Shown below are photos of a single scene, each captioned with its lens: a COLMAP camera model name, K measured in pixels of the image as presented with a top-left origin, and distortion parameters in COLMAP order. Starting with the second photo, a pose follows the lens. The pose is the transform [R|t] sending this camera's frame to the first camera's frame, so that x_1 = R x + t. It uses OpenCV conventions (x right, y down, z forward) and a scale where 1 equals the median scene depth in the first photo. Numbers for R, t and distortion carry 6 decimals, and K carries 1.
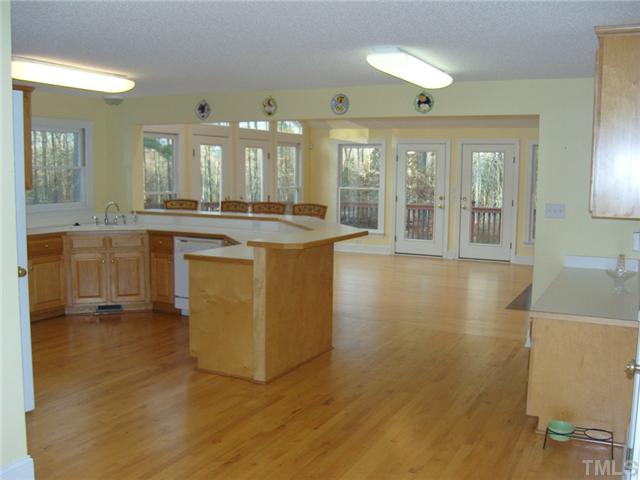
lens RADIAL K [[661.1, 0, 315.2], [0, 661.1, 242.9], [0, 0, 1]] dist [-0.105667, 0.000000]
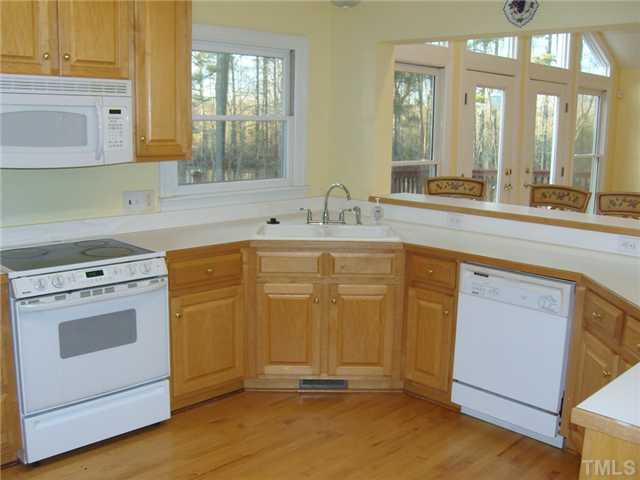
lens RADIAL K [[661.1, 0, 321.7], [0, 661.1, 237.4], [0, 0, 1]] dist [-0.105667, 0.000000]
pose [[0.950476, 0.060602, -0.304831, -0.157644], [-0.043417, 0.997078, 0.062849, -0.052421], [0.307749, -0.046502, 0.950330, 0.486747]]
